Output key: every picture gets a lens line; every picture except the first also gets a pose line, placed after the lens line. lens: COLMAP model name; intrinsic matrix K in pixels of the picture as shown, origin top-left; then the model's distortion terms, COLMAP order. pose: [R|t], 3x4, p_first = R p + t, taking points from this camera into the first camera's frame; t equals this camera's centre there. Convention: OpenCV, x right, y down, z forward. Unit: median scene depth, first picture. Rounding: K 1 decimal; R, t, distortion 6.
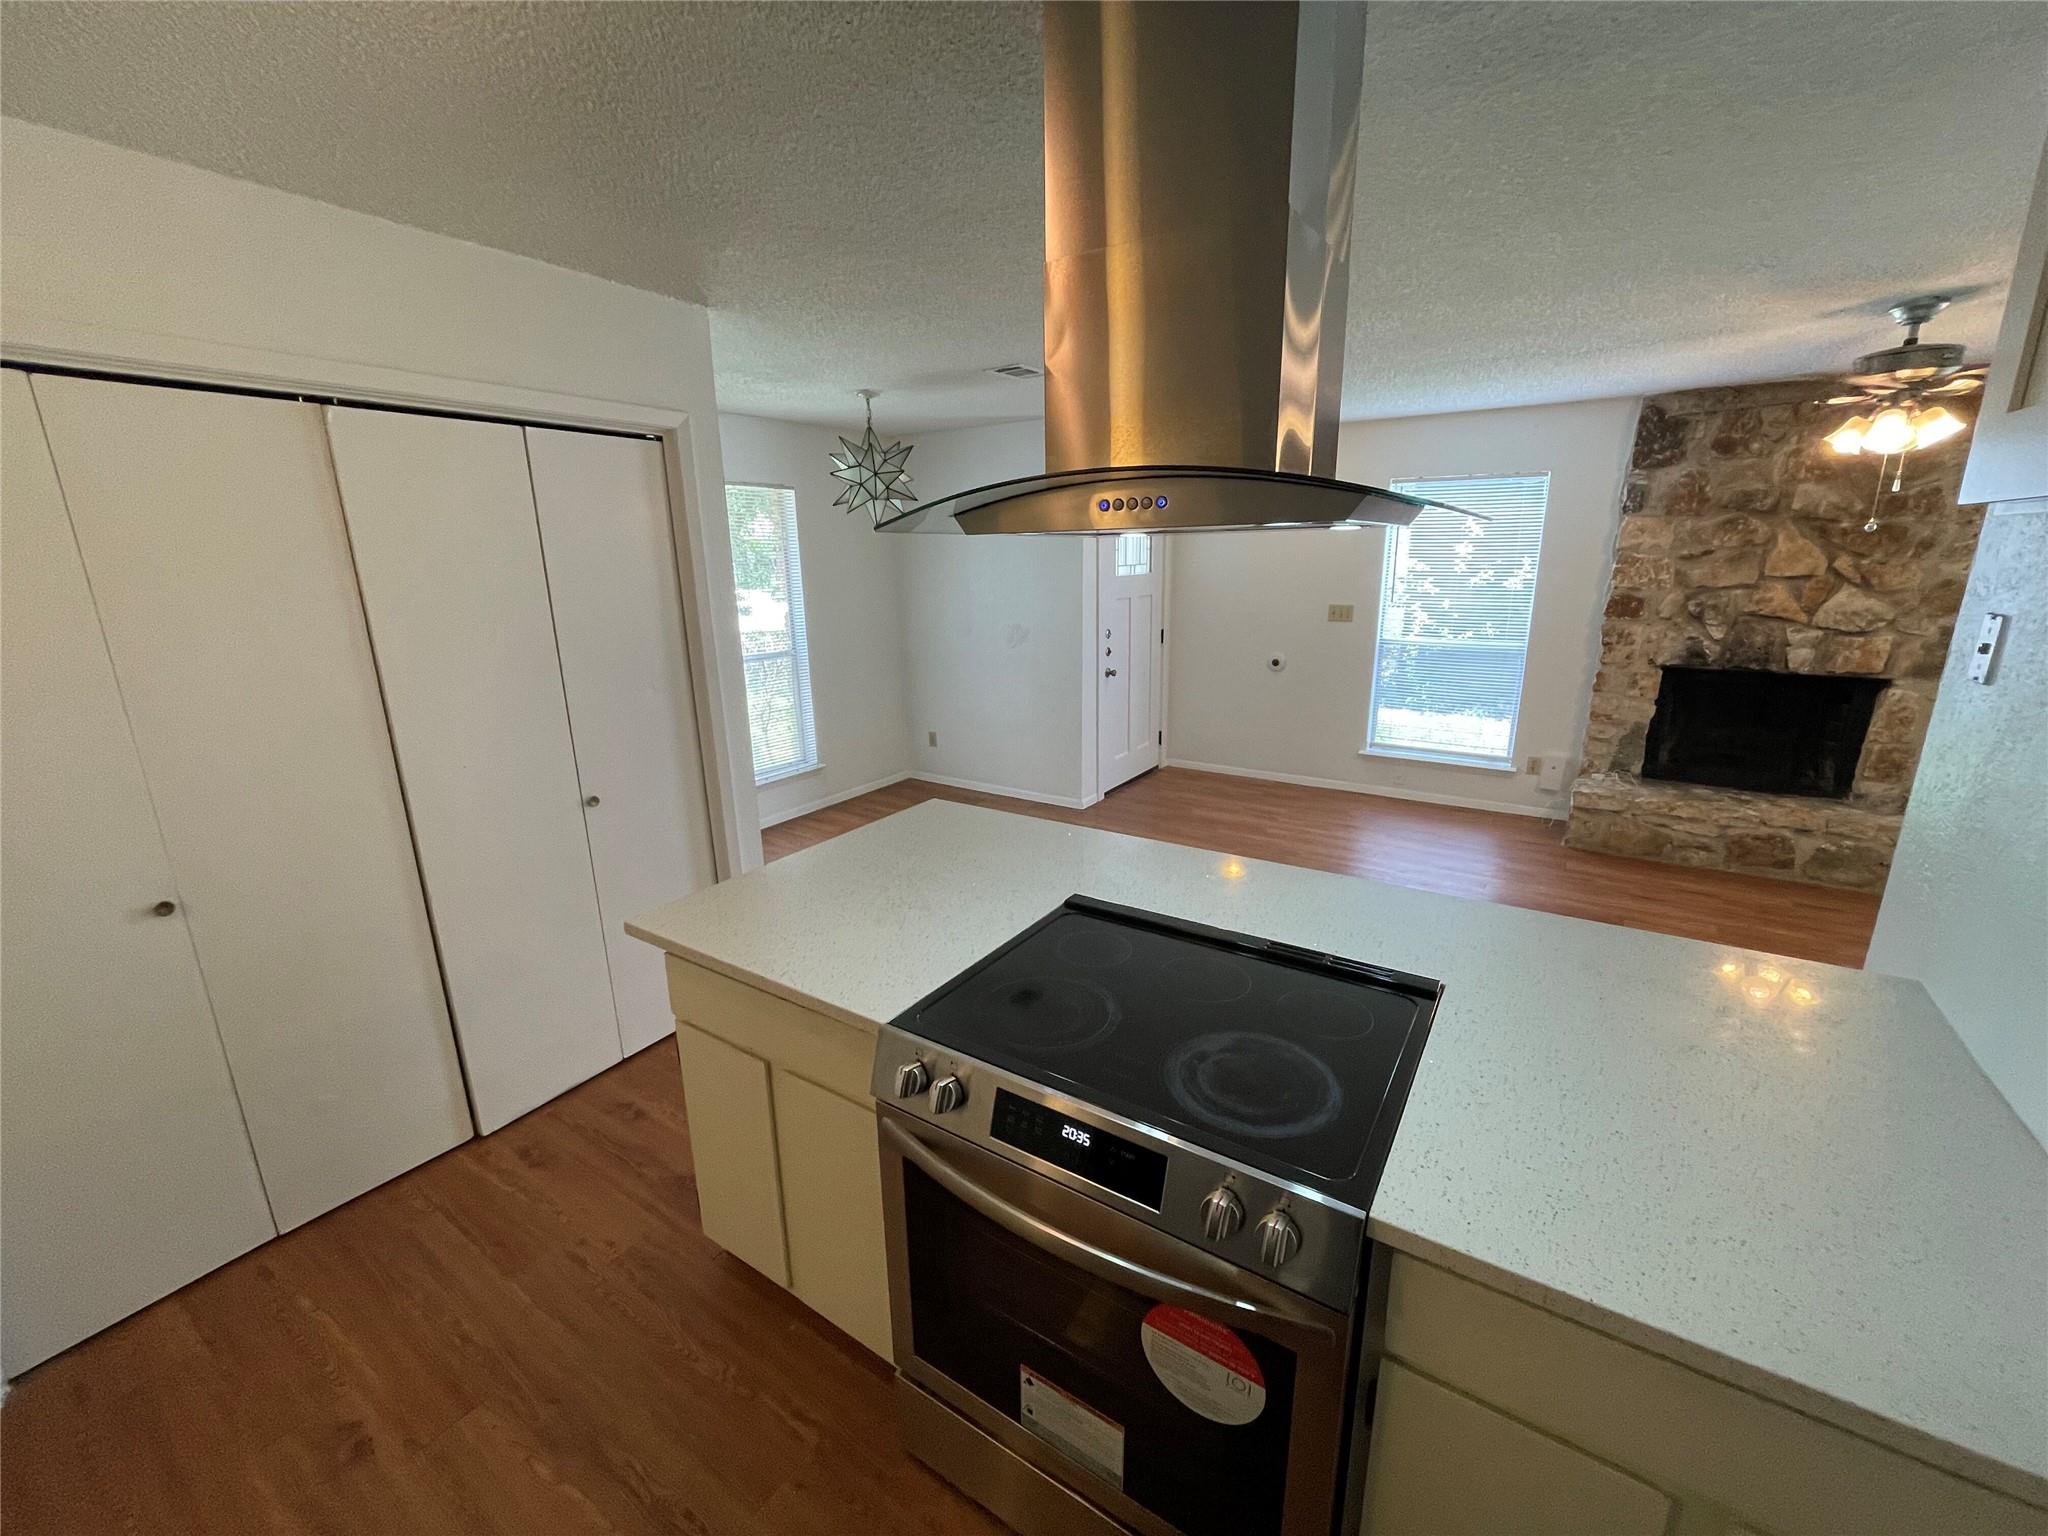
lens RADIAL K [[821.5, 0, 1024.5], [0, 821.5, 775.1], [0, 0, 1]] dist [-0.000296, 0.000050]
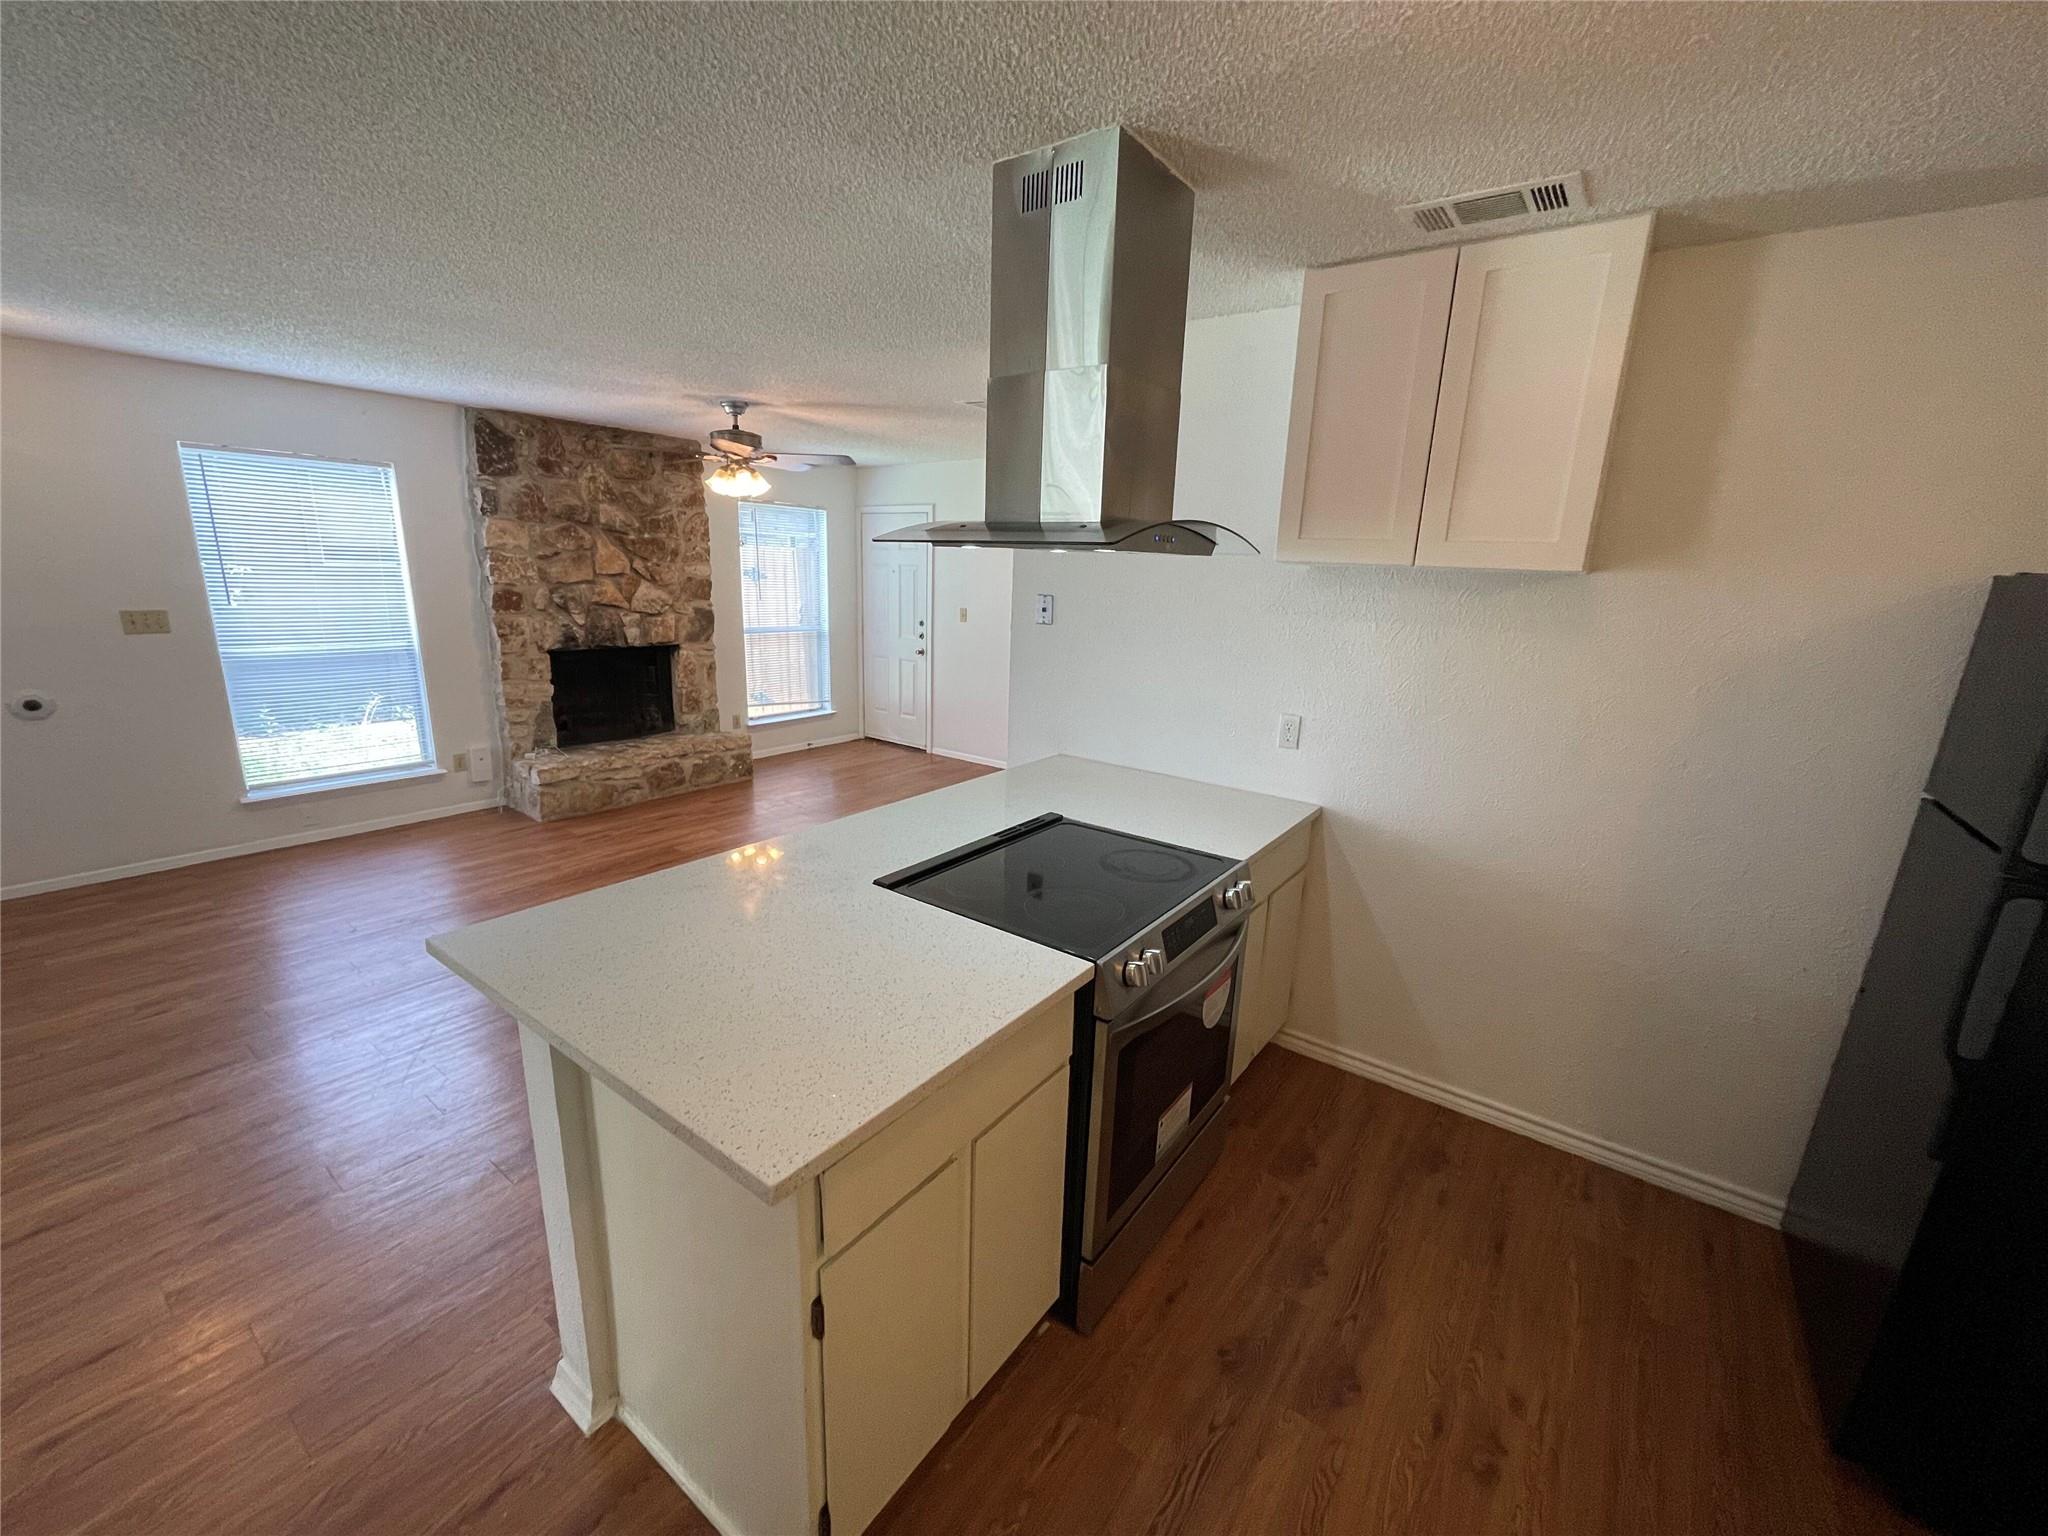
lens RADIAL K [[821.5, 0, 1024.5], [0, 821.5, 775.1], [0, 0, 1]] dist [-0.000296, 0.000050]
pose [[0.052086, -0.231557, 0.971426, -0.376947], [0.228174, 0.949774, 0.214162, -0.064424], [-0.972226, 0.210499, 0.102306, 0.279696]]
